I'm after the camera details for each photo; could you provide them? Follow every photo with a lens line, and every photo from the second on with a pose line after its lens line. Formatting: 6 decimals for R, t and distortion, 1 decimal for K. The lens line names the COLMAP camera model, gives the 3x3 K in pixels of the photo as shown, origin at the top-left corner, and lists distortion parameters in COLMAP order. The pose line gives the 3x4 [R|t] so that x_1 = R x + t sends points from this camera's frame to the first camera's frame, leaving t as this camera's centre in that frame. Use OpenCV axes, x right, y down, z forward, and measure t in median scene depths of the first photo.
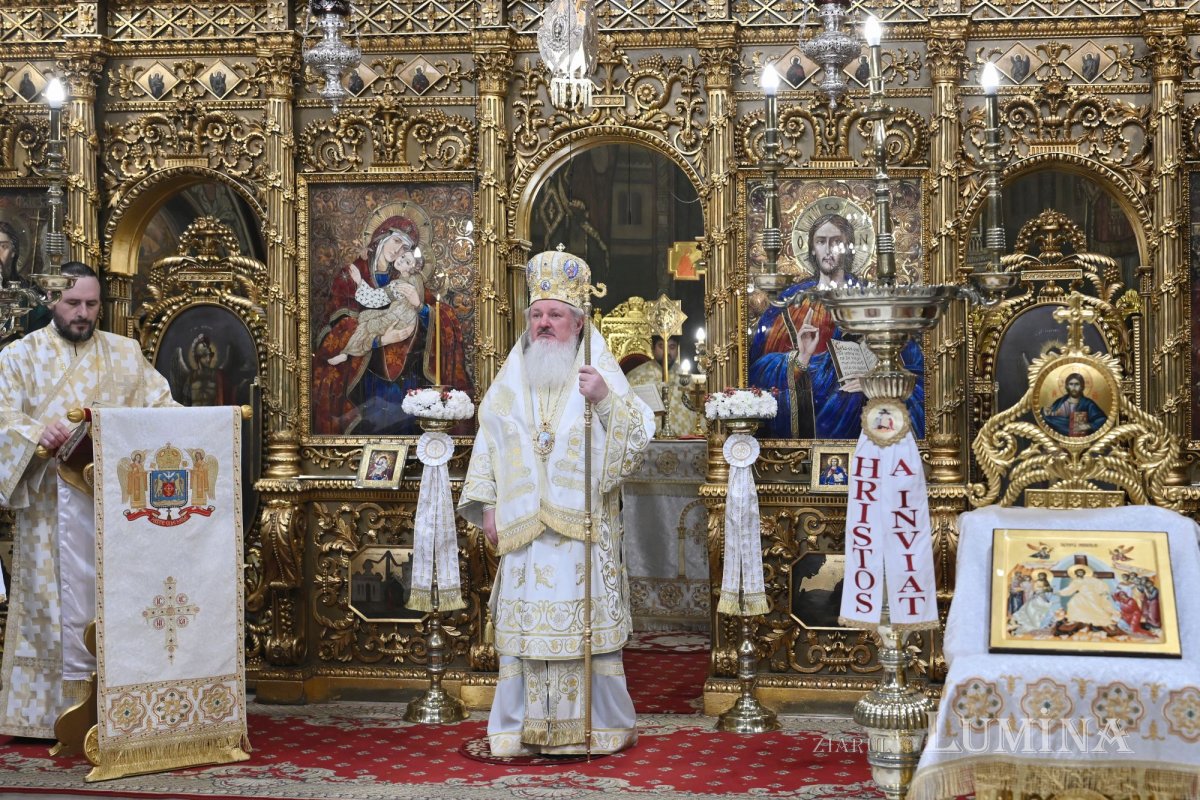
lens RADIAL K [[1628.1, 0, 805.1], [0, 1628.1, 377.6], [0, 0, 1]] dist [-0.011709, -0.072017]
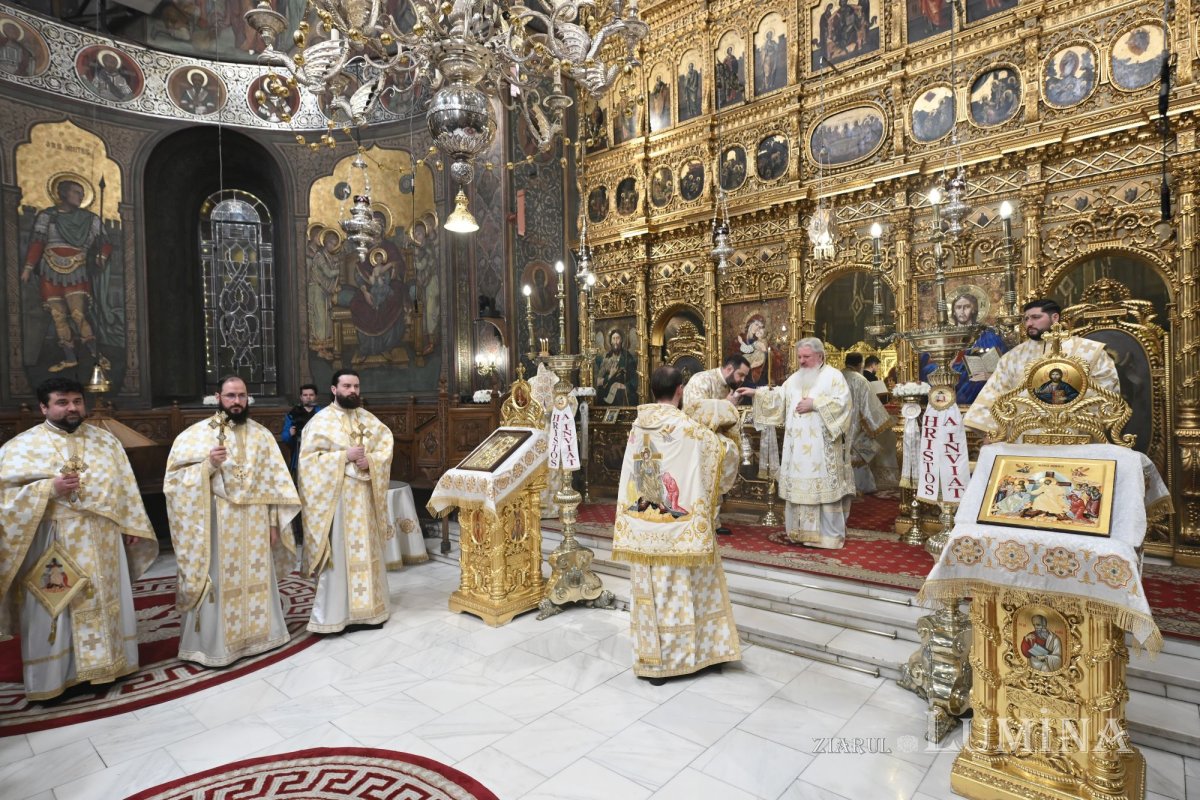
lens RADIAL K [[637.6, 0, 600.0], [0, 637.6, 400.0], [0, 0, 1]] dist [0.002502, 0.000633]
pose [[0.829196, -0.017502, -0.558684, 0.083192], [0.034590, 0.999201, 0.020037, 0.000271], [0.557887, -0.035939, 0.829139, 0.084282]]
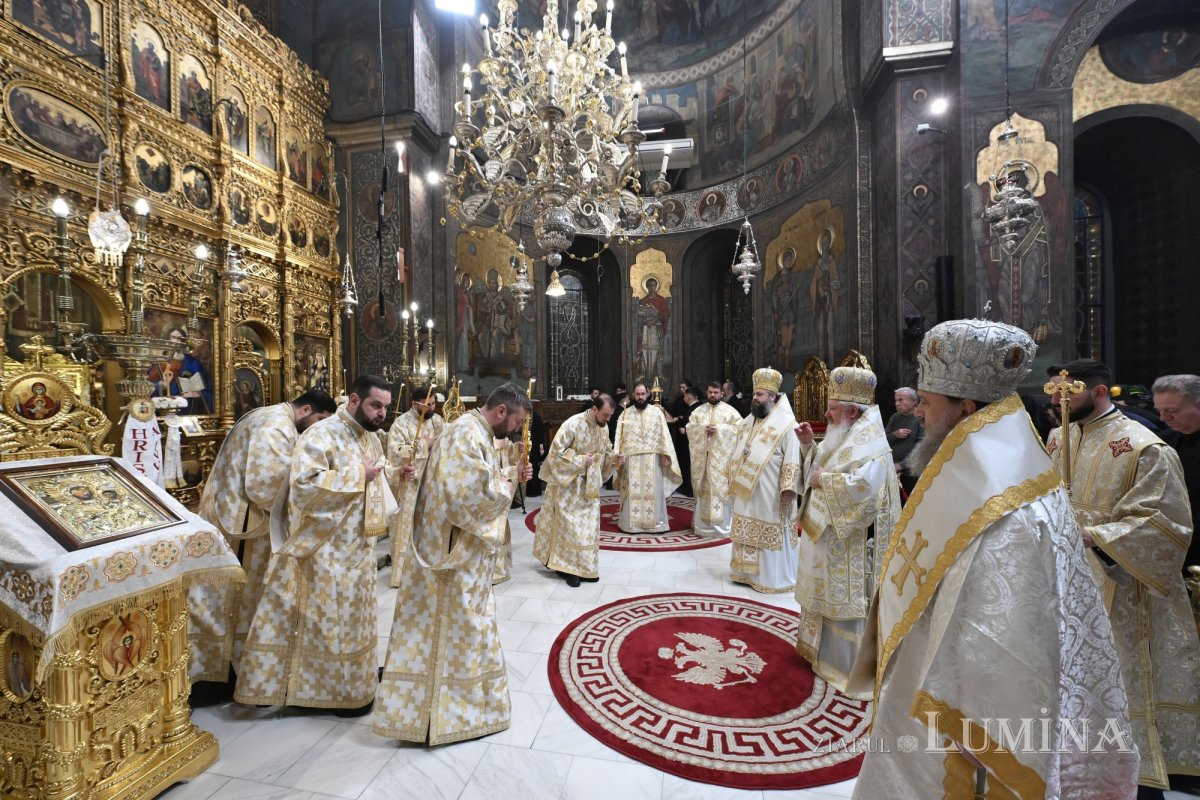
lens RADIAL K [[486.0, 0, 600.0], [0, 486.0, 400.0], [0, 0, 1]] dist [-0.000268, -0.000048]
pose [[0.055671, -0.003975, 0.998441, -0.685541], [-0.007022, 0.999966, 0.004372, 0.004241], [-0.998424, -0.007254, 0.055641, 0.295248]]
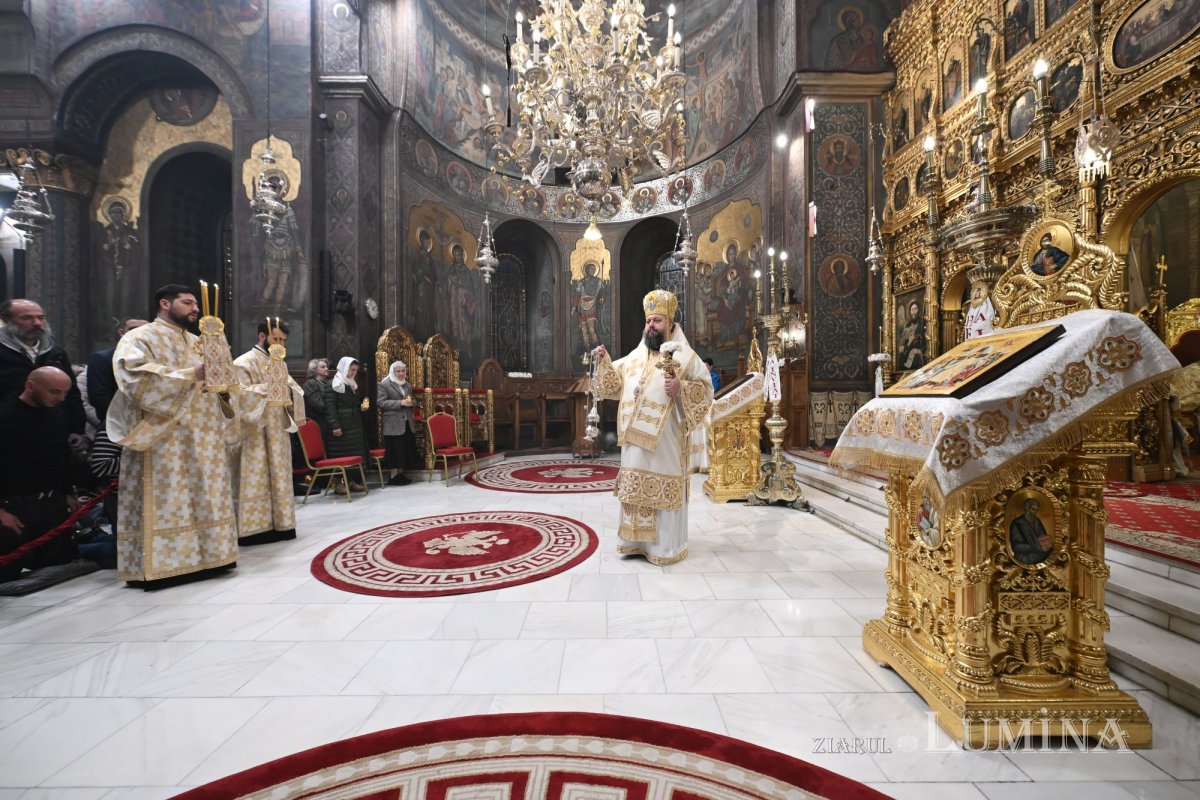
lens RADIAL K [[467.7, 0, 602.0], [0, 467.7, 398.0], [0, 0, 1]] dist [-0.000079, -0.000145]
pose [[0.129536, -0.008832, -0.991535, 0.316336], [0.019874, 0.999783, -0.006310, 0.084746], [0.991375, -0.018889, 0.129684, 0.303346]]
